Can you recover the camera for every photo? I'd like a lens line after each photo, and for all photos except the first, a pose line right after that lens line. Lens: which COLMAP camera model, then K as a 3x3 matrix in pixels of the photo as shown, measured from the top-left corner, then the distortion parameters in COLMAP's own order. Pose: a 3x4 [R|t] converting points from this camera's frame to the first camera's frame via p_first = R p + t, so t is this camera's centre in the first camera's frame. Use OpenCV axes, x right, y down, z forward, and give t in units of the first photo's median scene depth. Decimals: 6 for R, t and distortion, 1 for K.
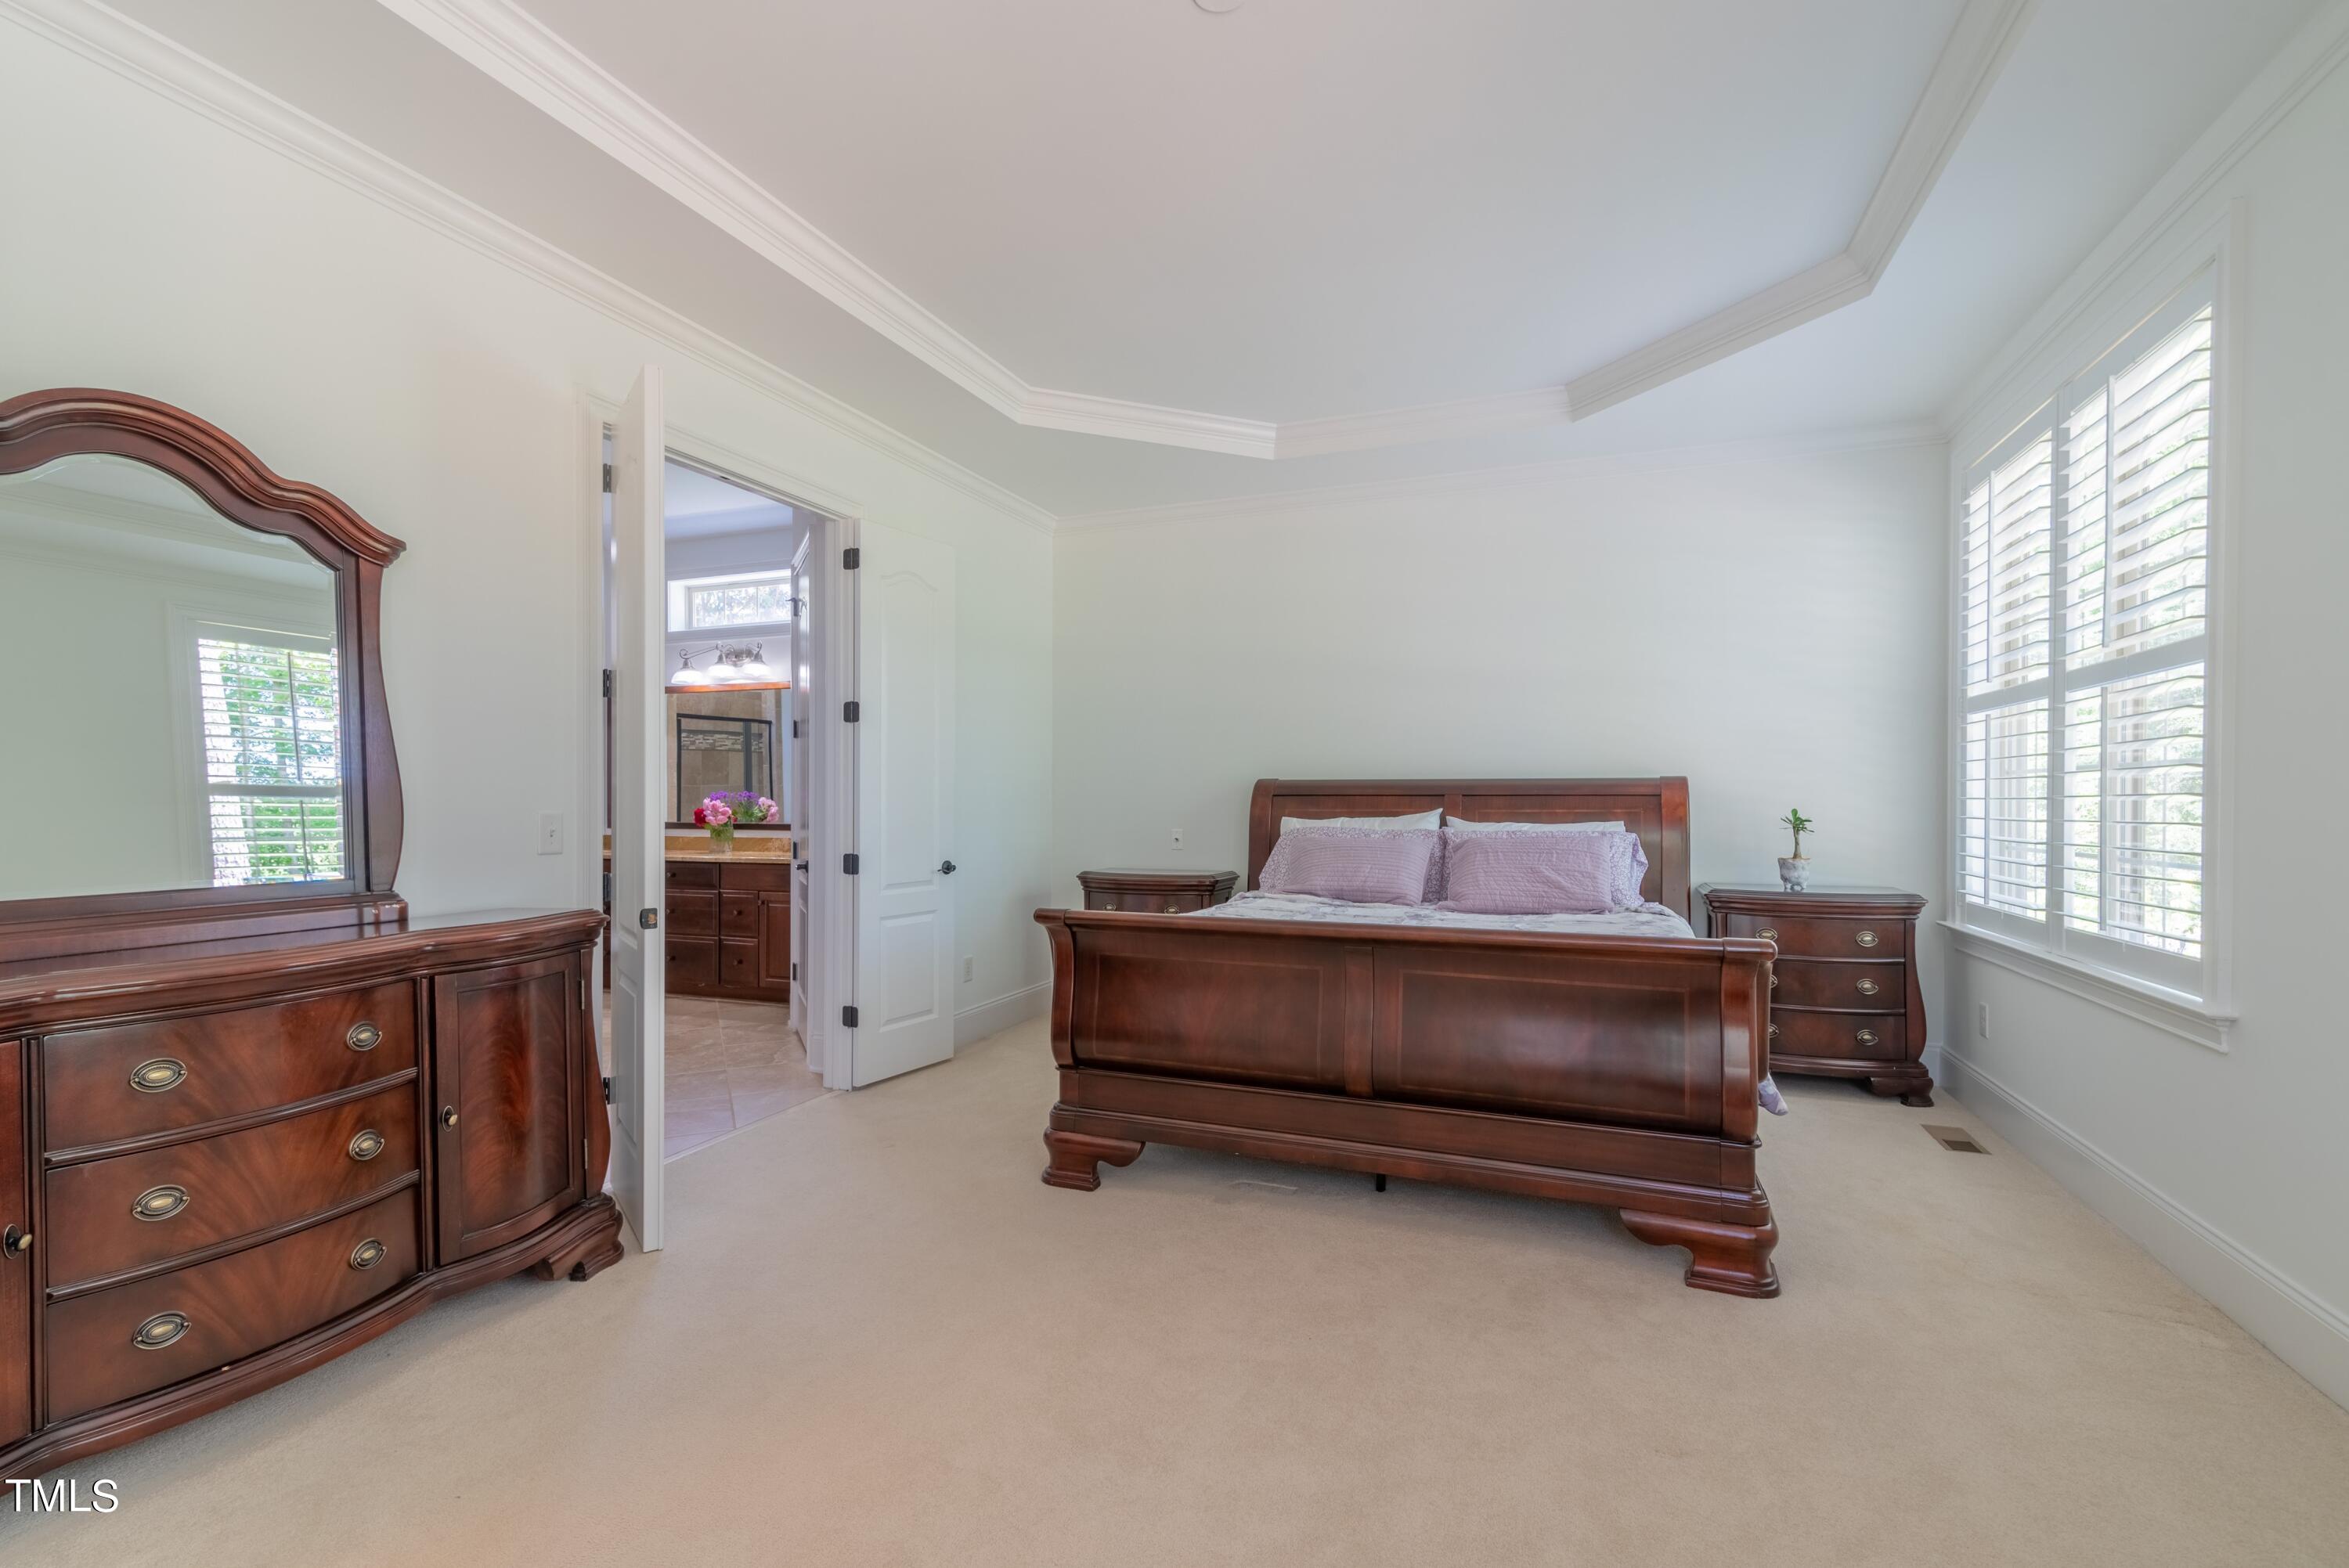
lens RADIAL K [[1070.6, 0, 1160.5], [0, 1070.6, 800.4], [0, 0, 1]] dist [0.010582, -0.000952]
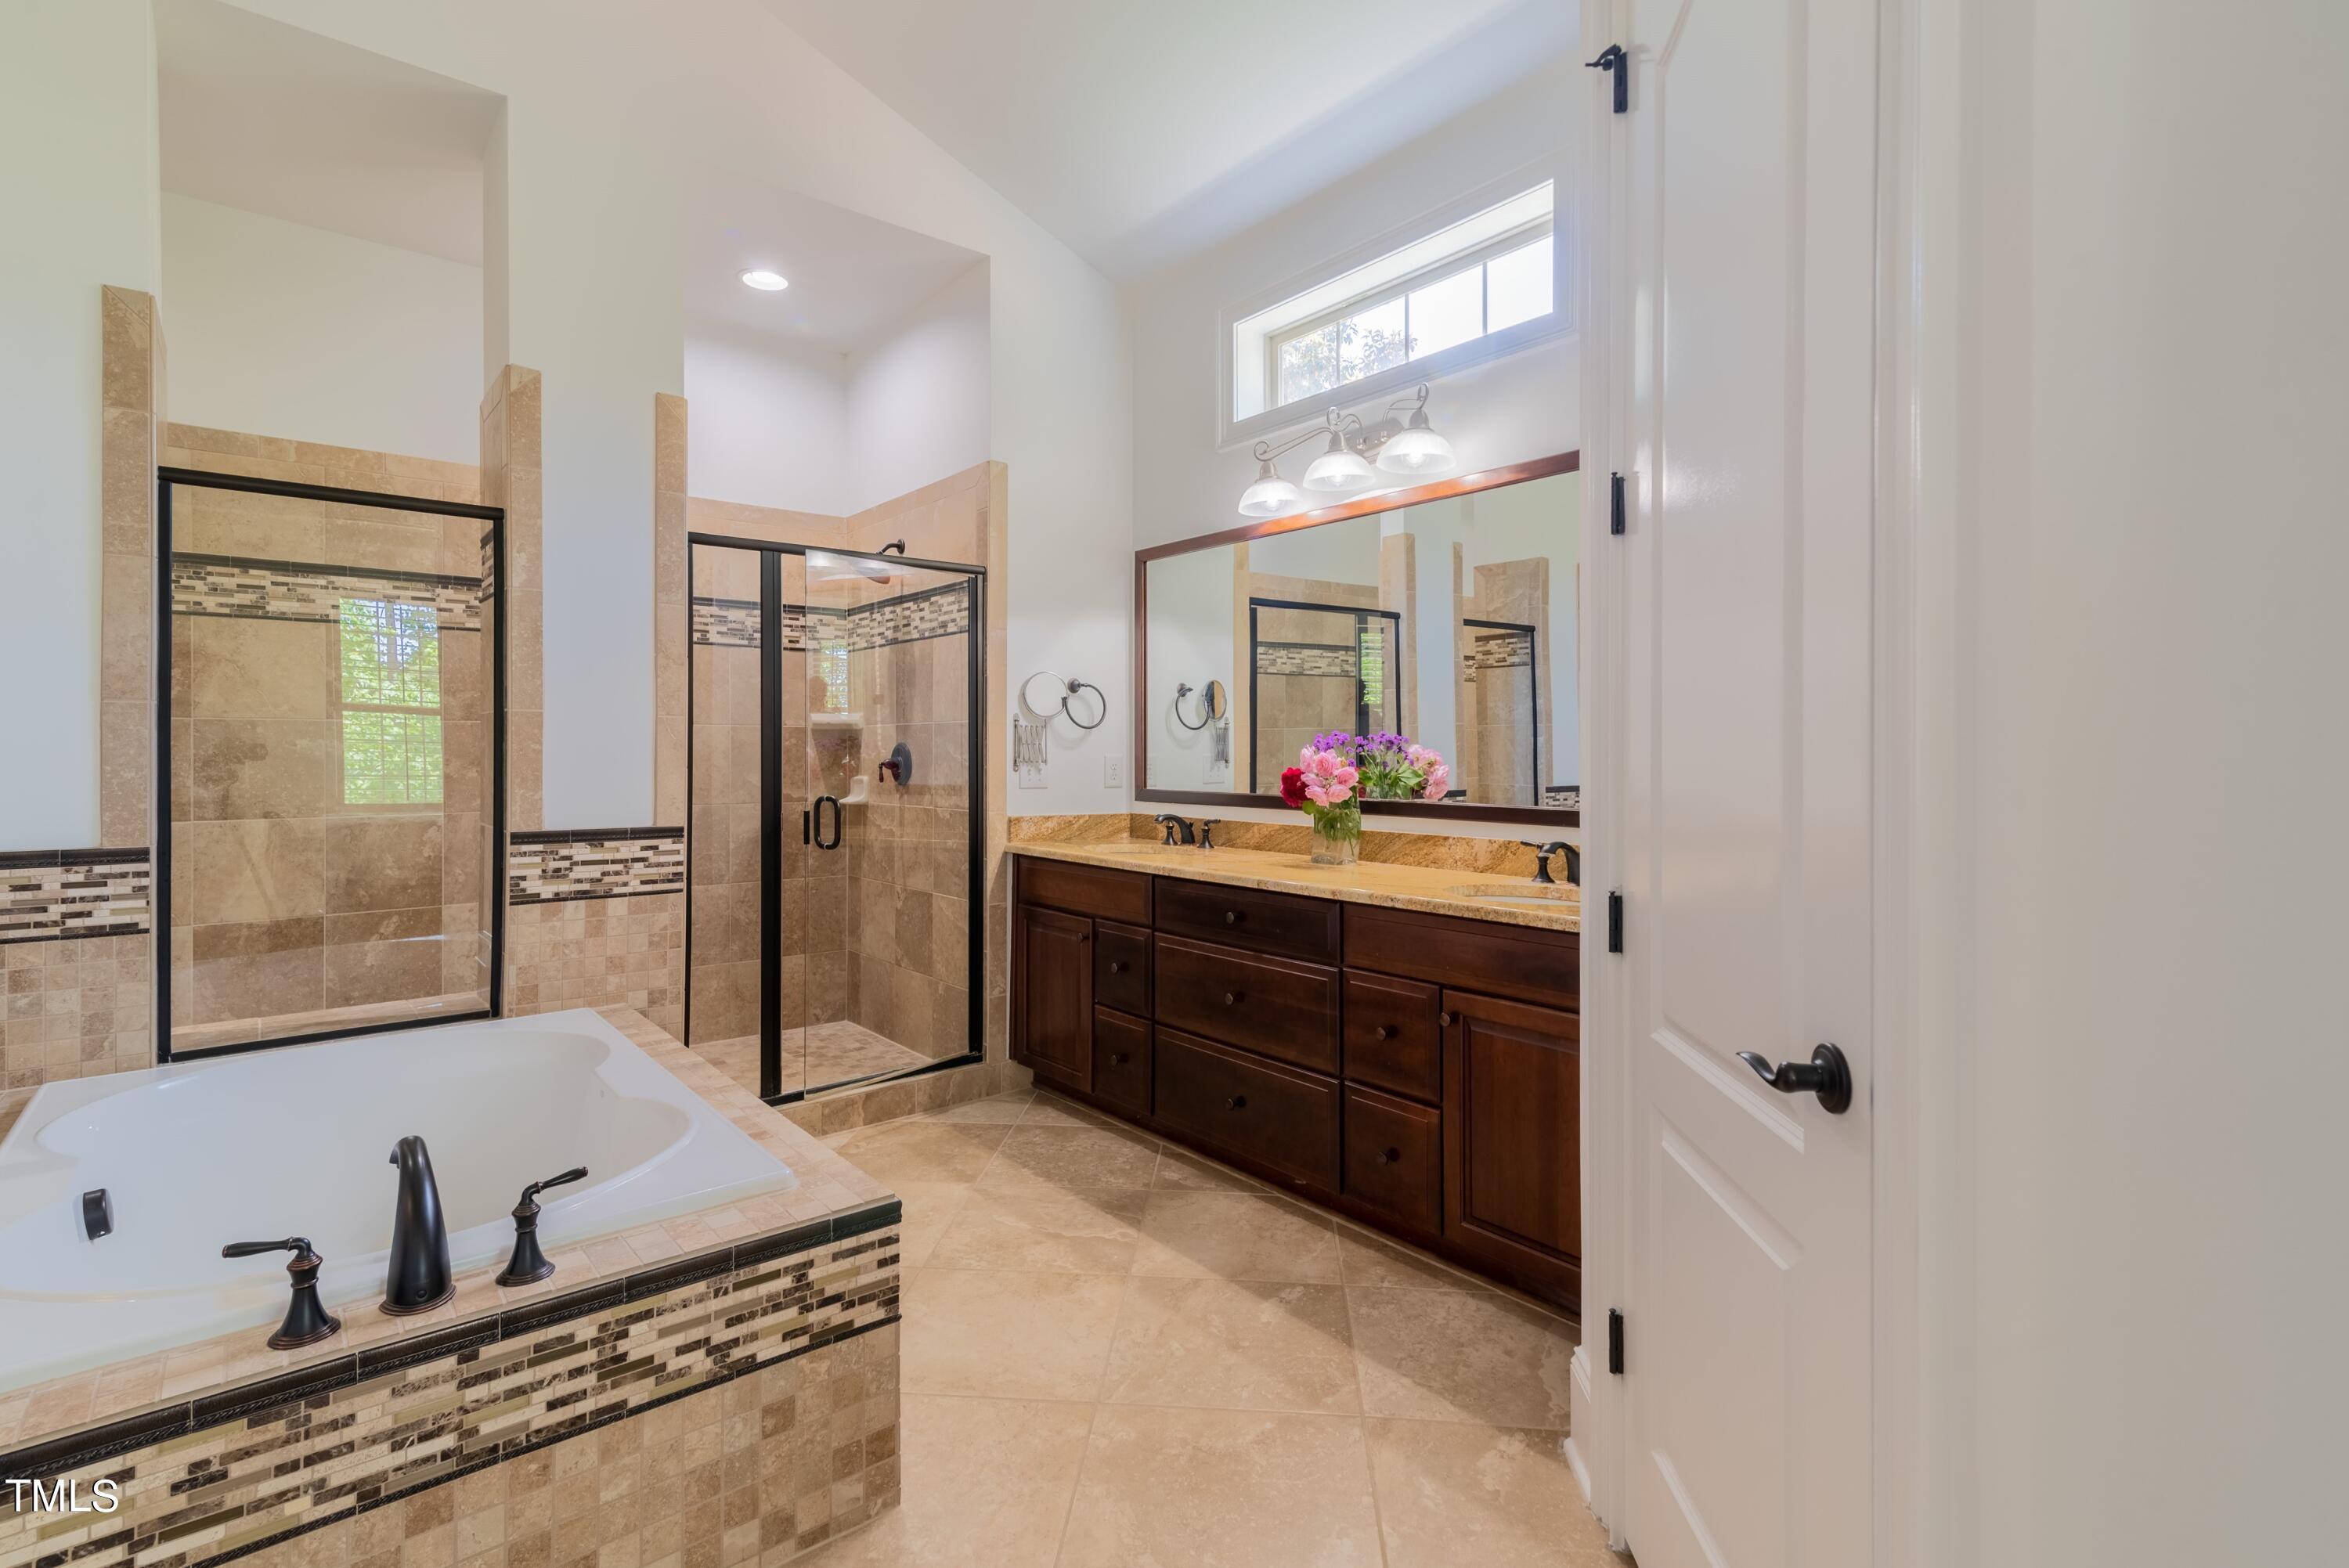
lens RADIAL K [[1070.6, 0, 1173.0], [0, 1070.6, 762.3], [0, 0, 1]] dist [0.010582, -0.000952]
pose [[0.878291, 0.003626, -0.478113, -0.247264], [0.001195, 0.999951, 0.009779, 0.000386], [0.478125, -0.009160, 0.878244, 0.554301]]
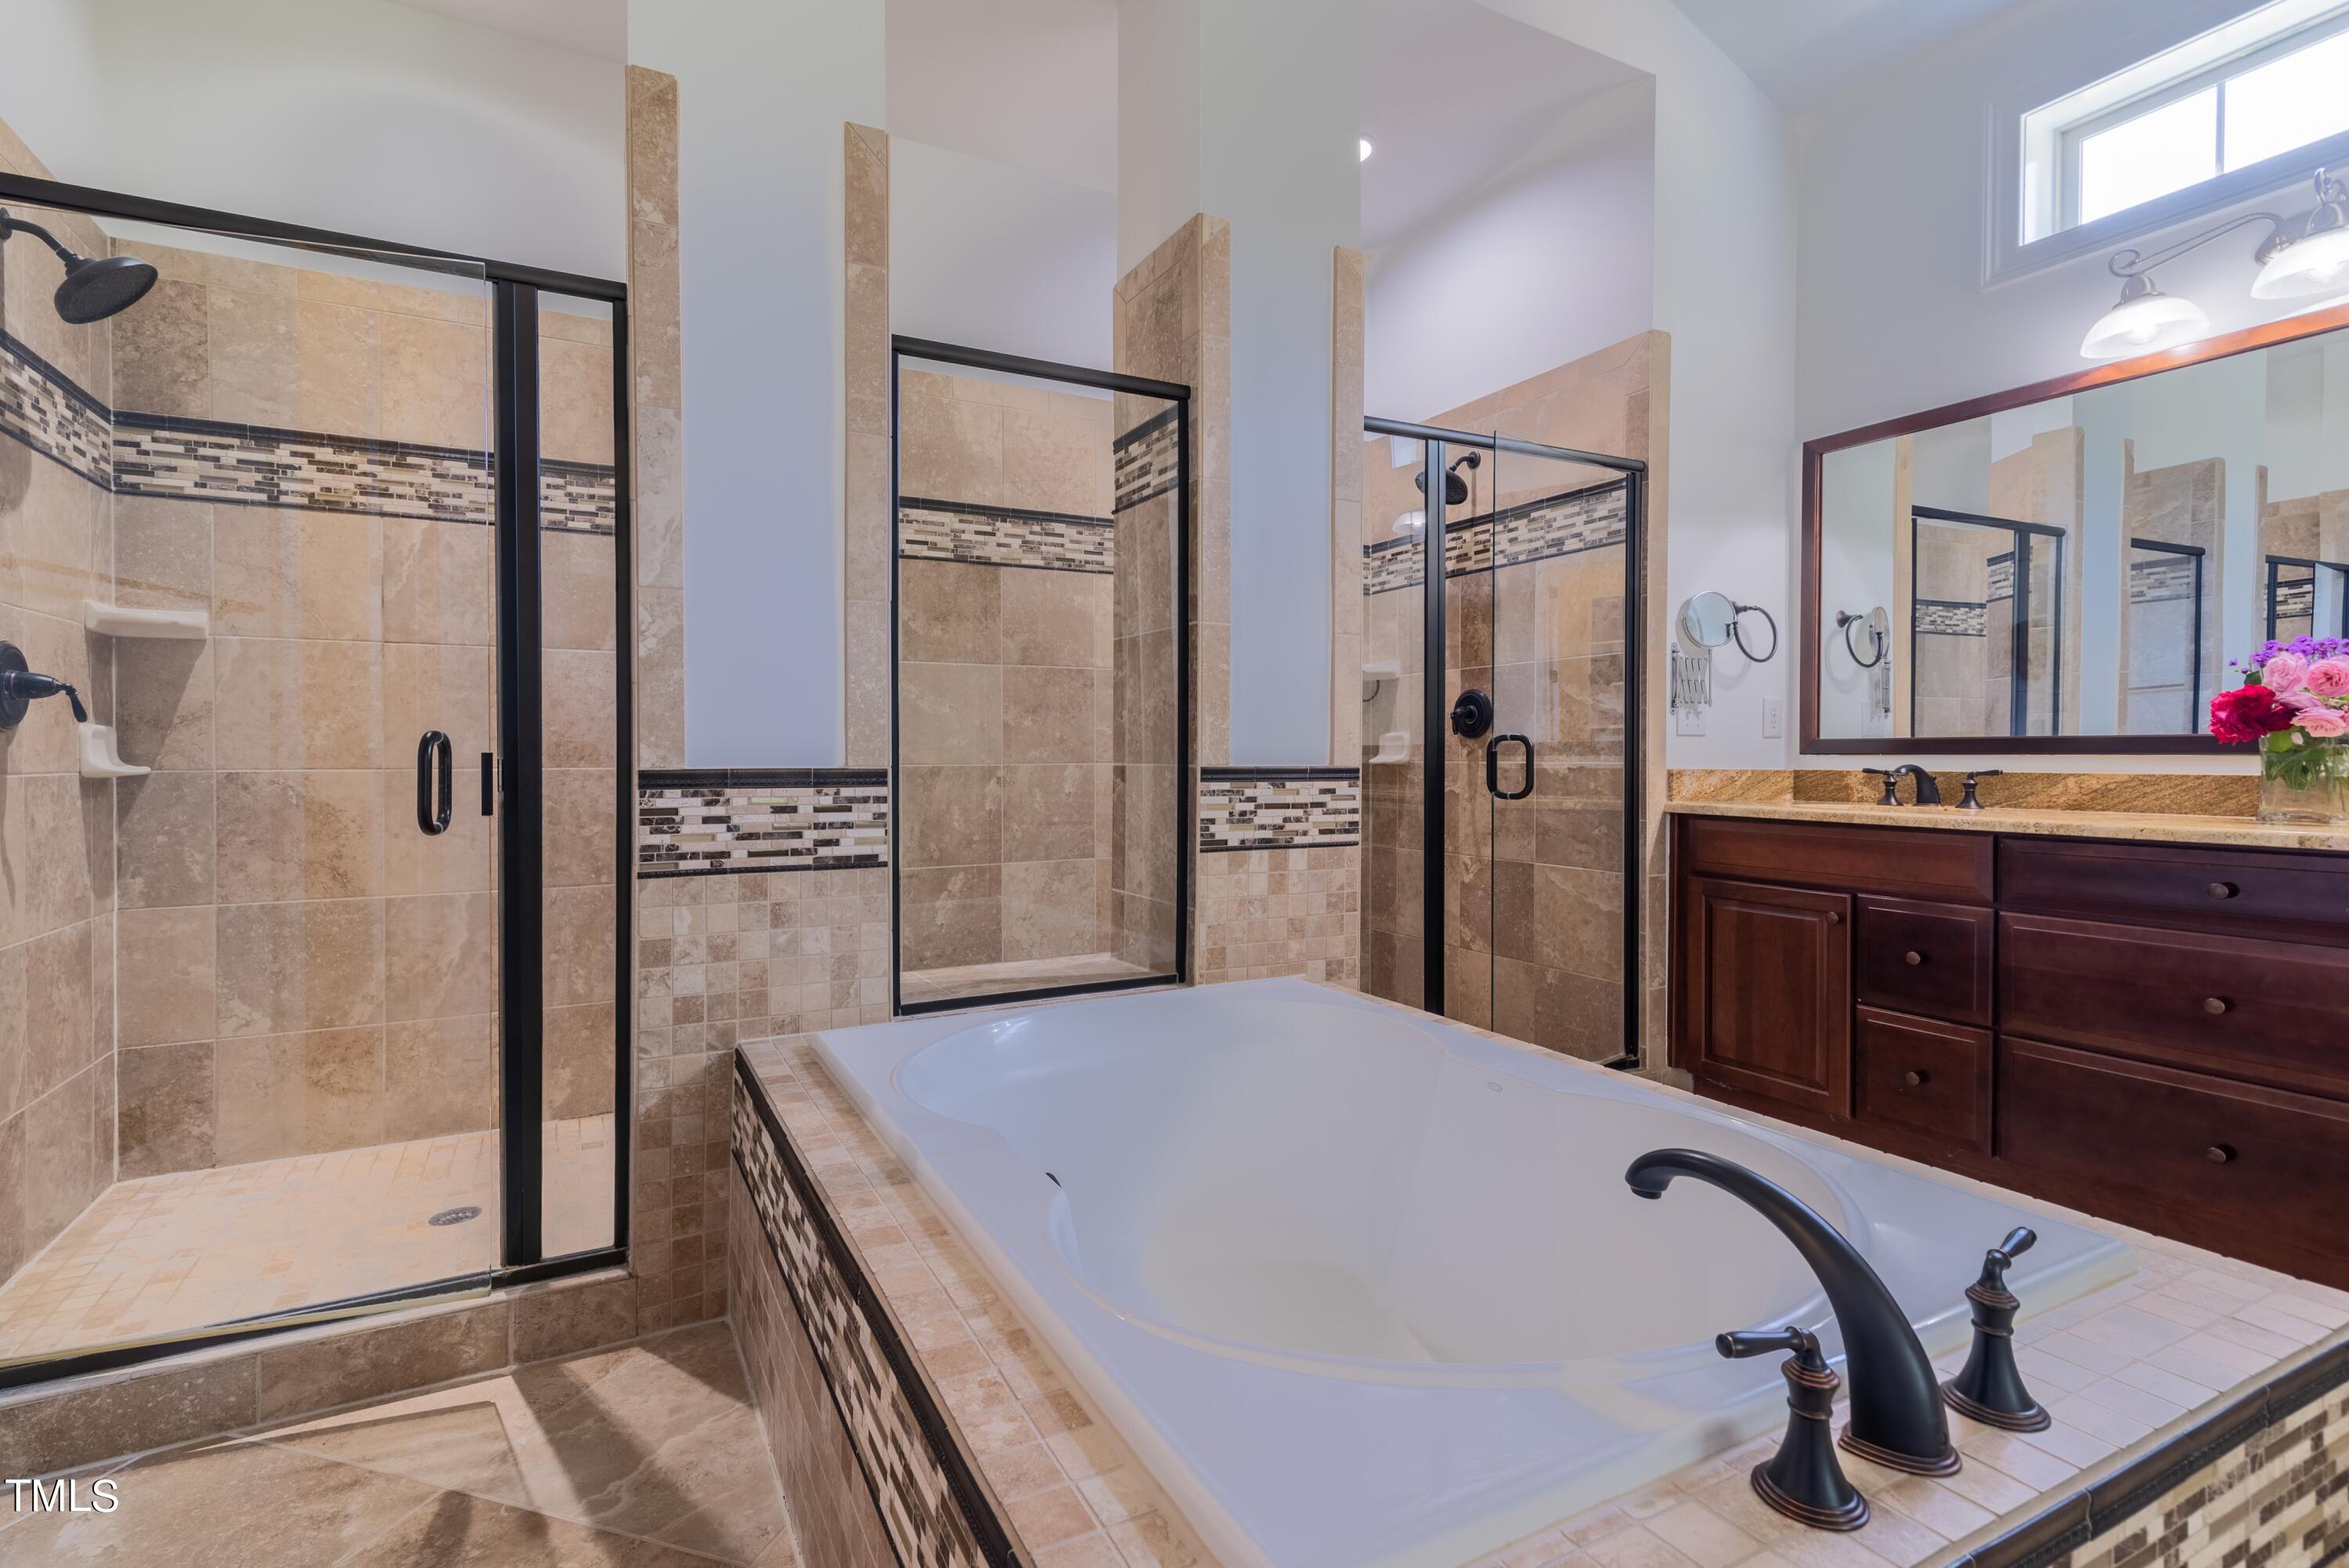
lens RADIAL K [[1070.6, 0, 1188.9], [0, 1070.6, 773.4], [0, 0, 1]] dist [0.010582, -0.000952]
pose [[0.768116, 0.012087, -0.640196, -0.451262], [-0.000303, 0.999829, 0.018513, 0.027249], [0.640310, -0.014026, 0.767988, 0.523751]]
